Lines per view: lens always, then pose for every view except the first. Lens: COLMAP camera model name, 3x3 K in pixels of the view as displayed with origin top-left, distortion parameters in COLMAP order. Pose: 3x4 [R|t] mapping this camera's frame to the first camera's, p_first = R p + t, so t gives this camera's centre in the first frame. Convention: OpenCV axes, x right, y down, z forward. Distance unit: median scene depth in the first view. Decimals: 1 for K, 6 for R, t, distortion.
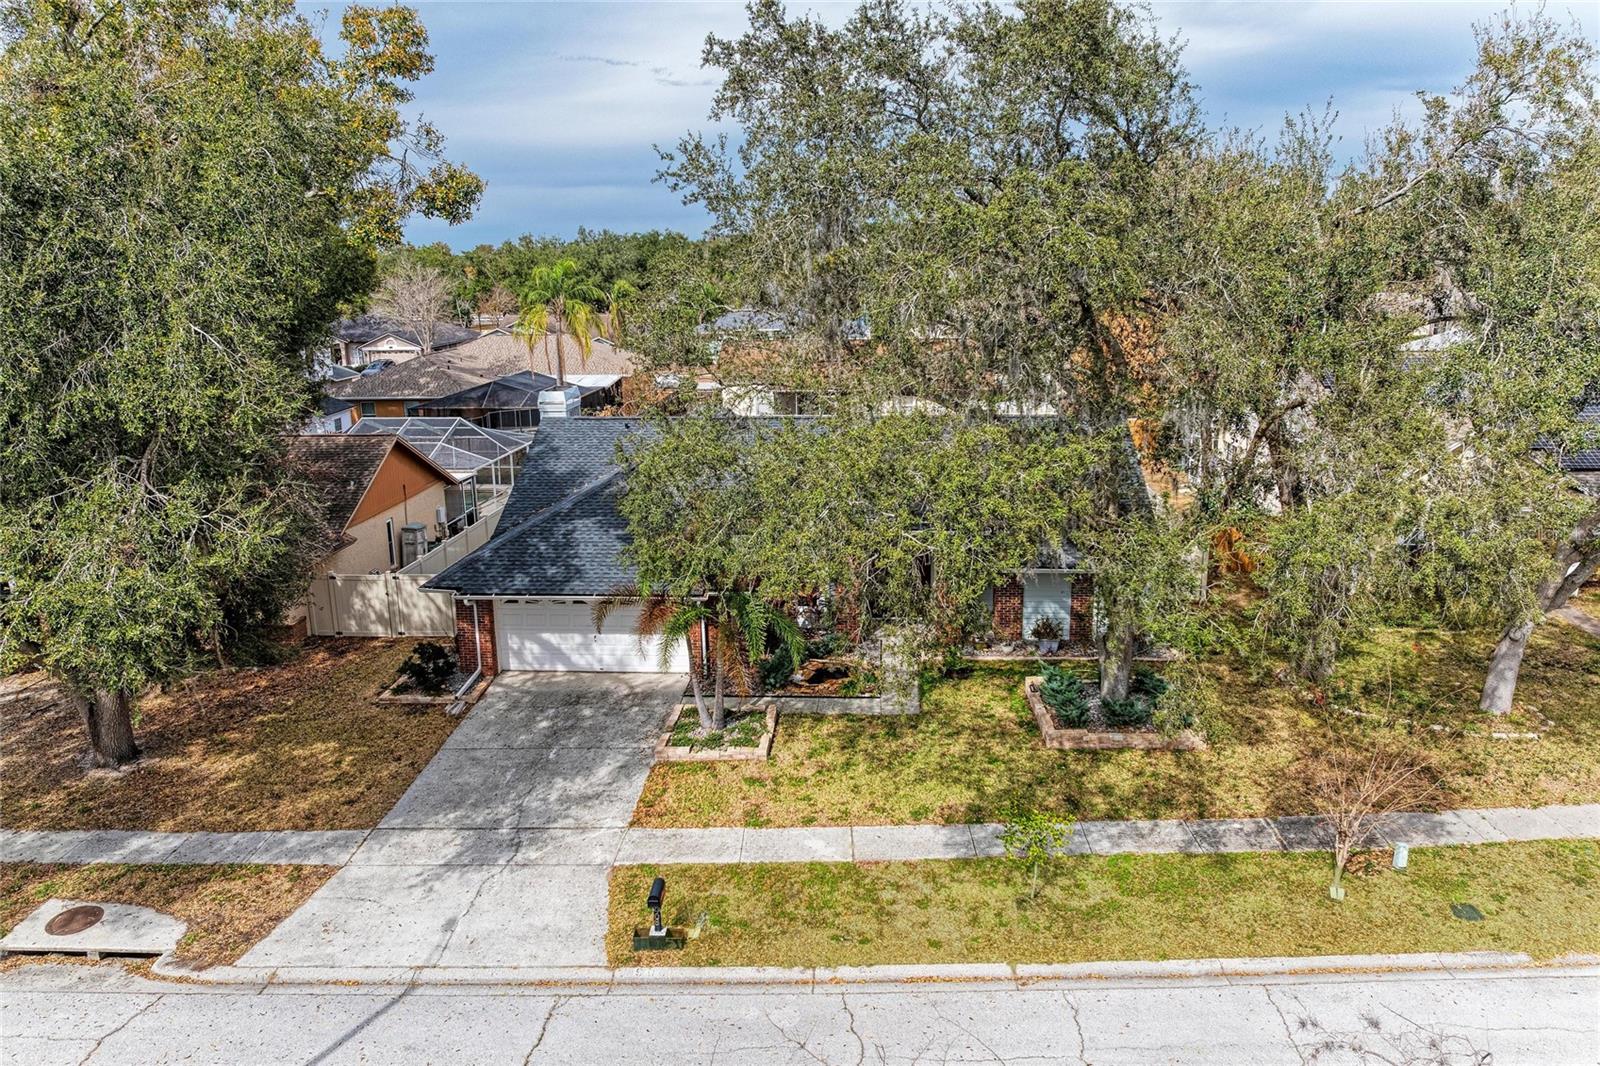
lens RADIAL K [[1142.5, 0, 800.0], [0, 1142.5, 533.0], [0, 0, 1]] dist [-0.011527, -0.005888]
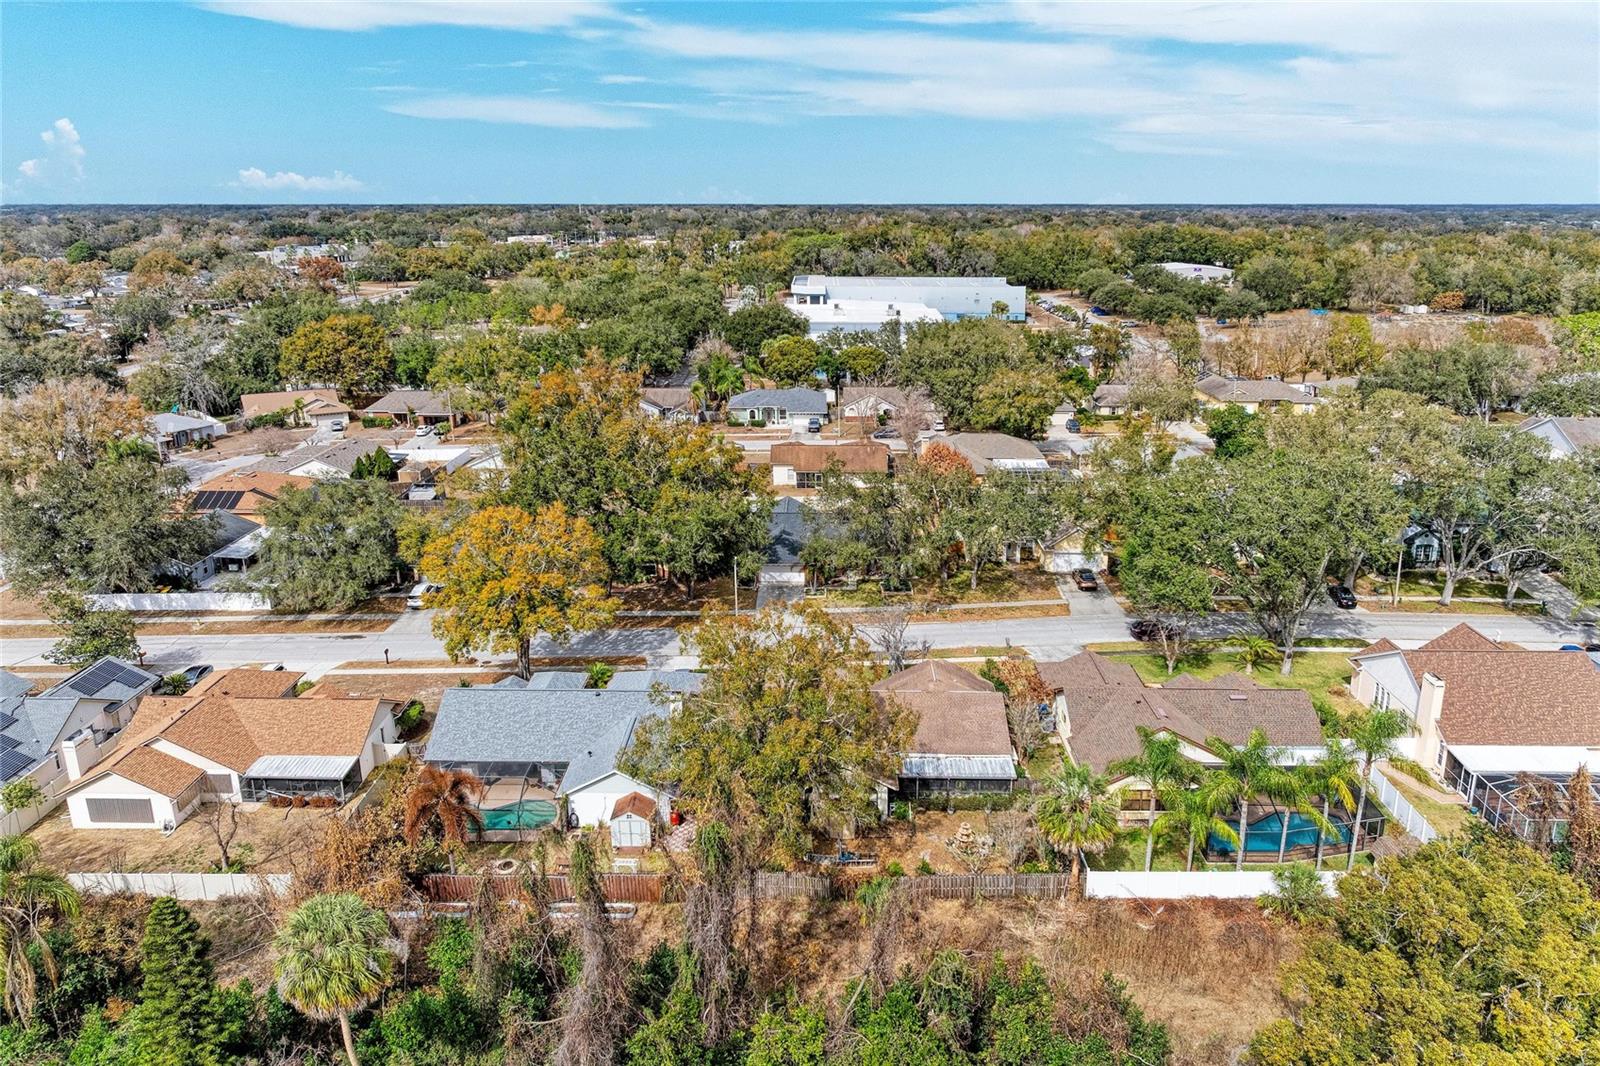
lens RADIAL K [[1142.5, 0, 800.0], [0, 1142.5, 533.0], [0, 0, 1]] dist [-0.011527, -0.005888]
pose [[0.998992, -0.001358, 0.044871, -0.349376], [-0.000800, 0.998846, 0.048022, -0.307716], [-0.044884, -0.048010, 0.997838, -3.765016]]
